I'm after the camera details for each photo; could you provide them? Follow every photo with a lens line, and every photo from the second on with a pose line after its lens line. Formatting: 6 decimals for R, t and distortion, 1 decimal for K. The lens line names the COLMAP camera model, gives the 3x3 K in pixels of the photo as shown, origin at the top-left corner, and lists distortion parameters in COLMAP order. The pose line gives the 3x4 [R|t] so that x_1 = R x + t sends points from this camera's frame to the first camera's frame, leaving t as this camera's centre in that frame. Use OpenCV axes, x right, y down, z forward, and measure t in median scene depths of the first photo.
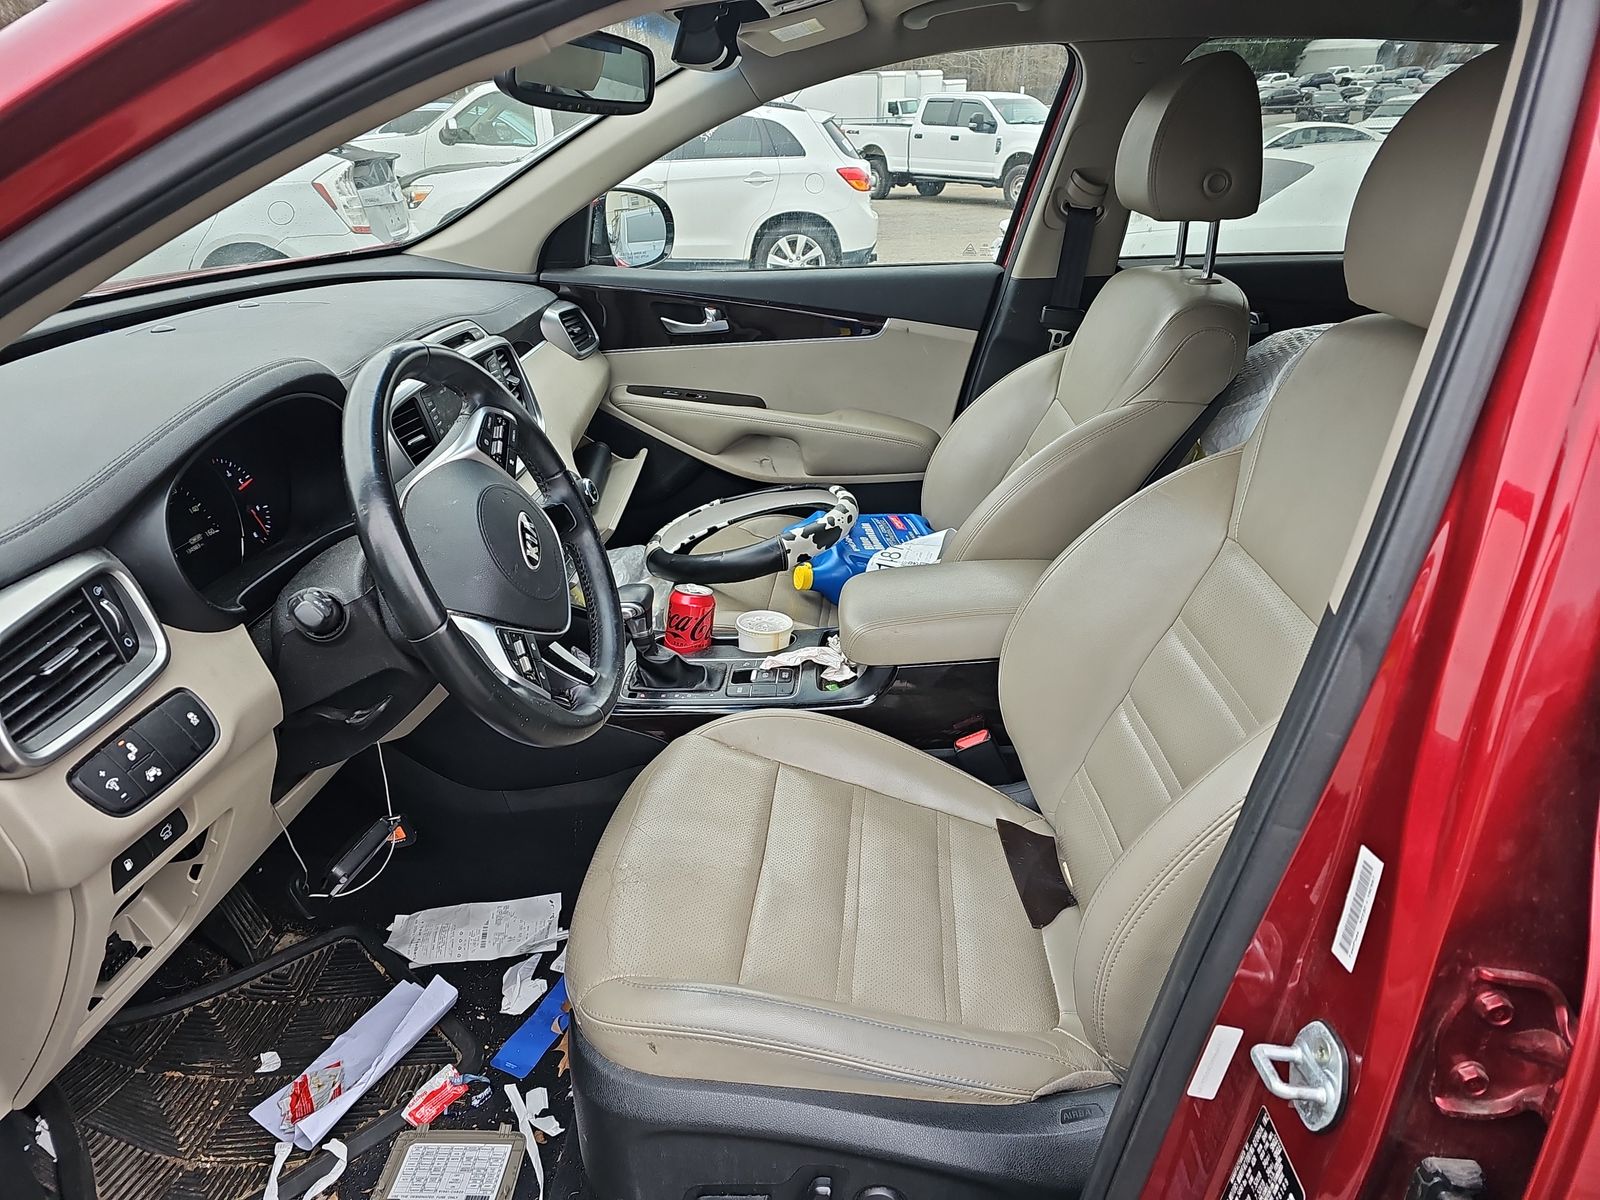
lens RADIAL K [[1056.6, 0, 786.9], [0, 1056.6, 599.2], [0, 0, 1]] dist [0.058223, -0.045430]
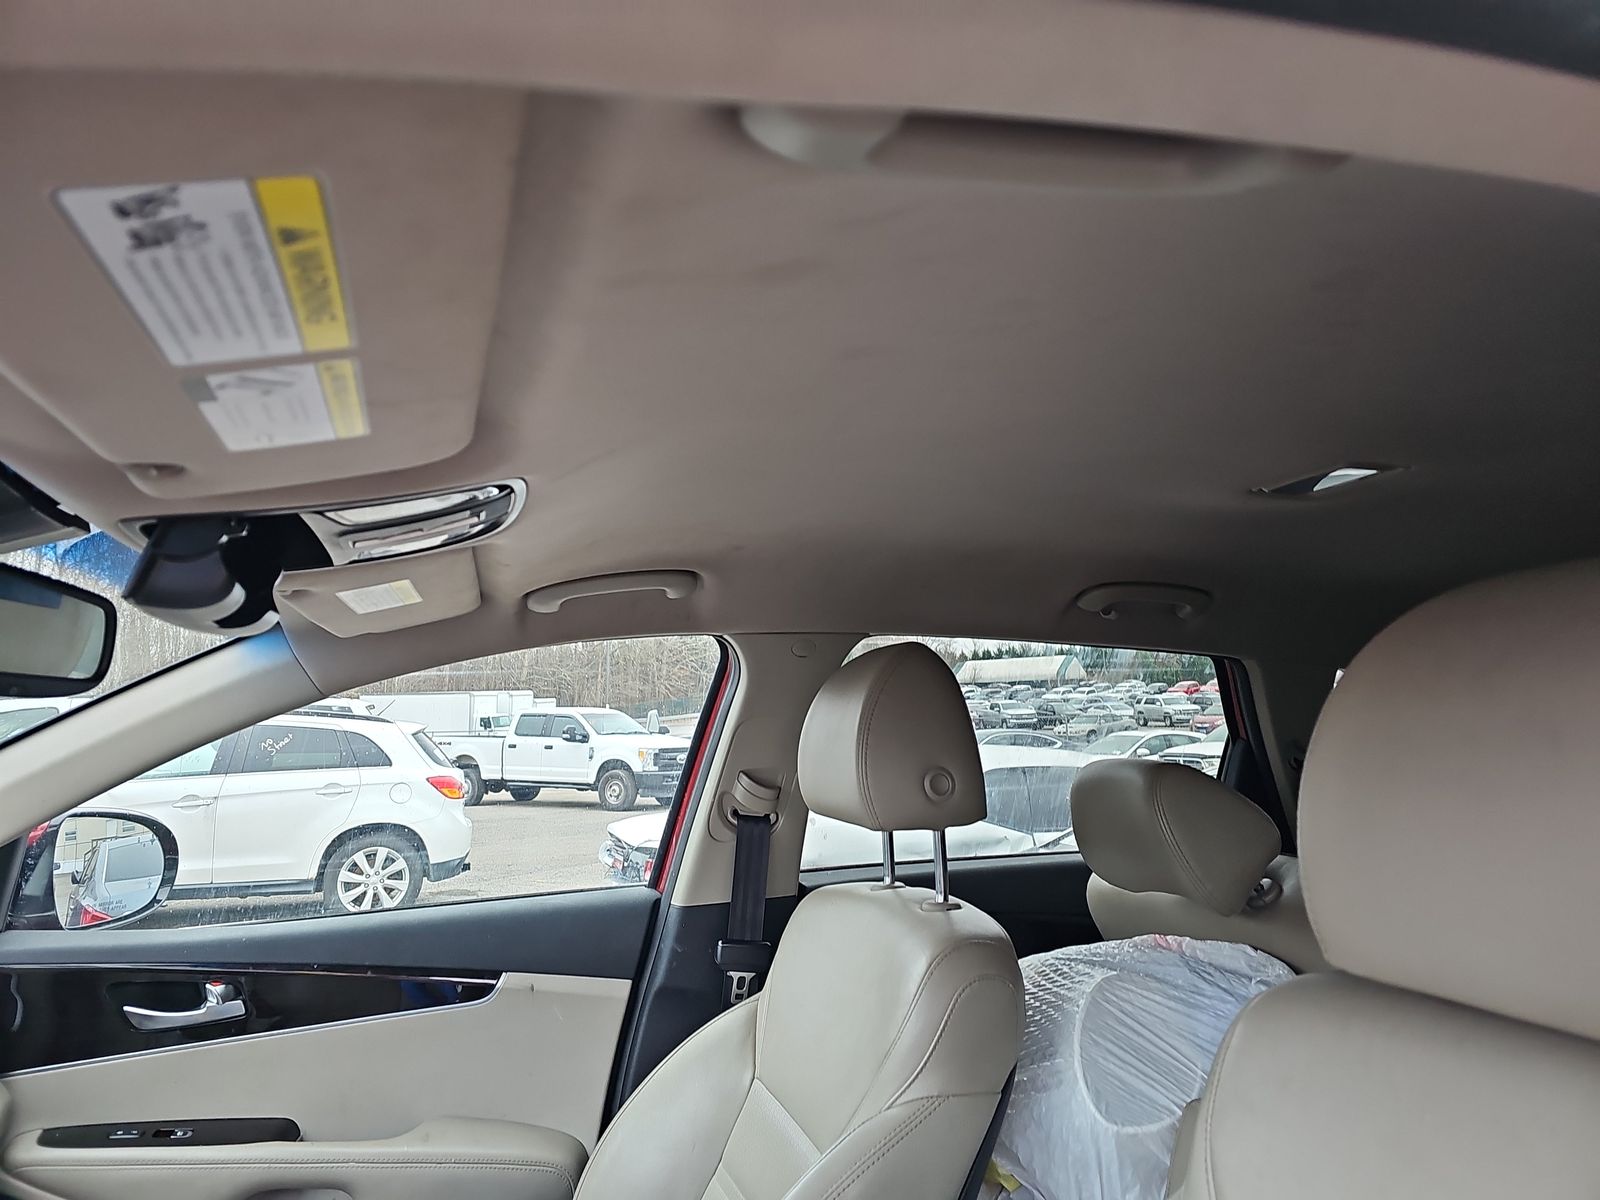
lens RADIAL K [[1062.8, 0, 806.9], [0, 1062.8, 579.4], [0, 0, 1]] dist [0.100299, -0.107216]
pose [[0.929109, 0.047729, 0.366712, 0.007261], [0.155488, 0.849303, -0.504487, -0.093384], [-0.335529, 0.525743, 0.781674, 0.234044]]
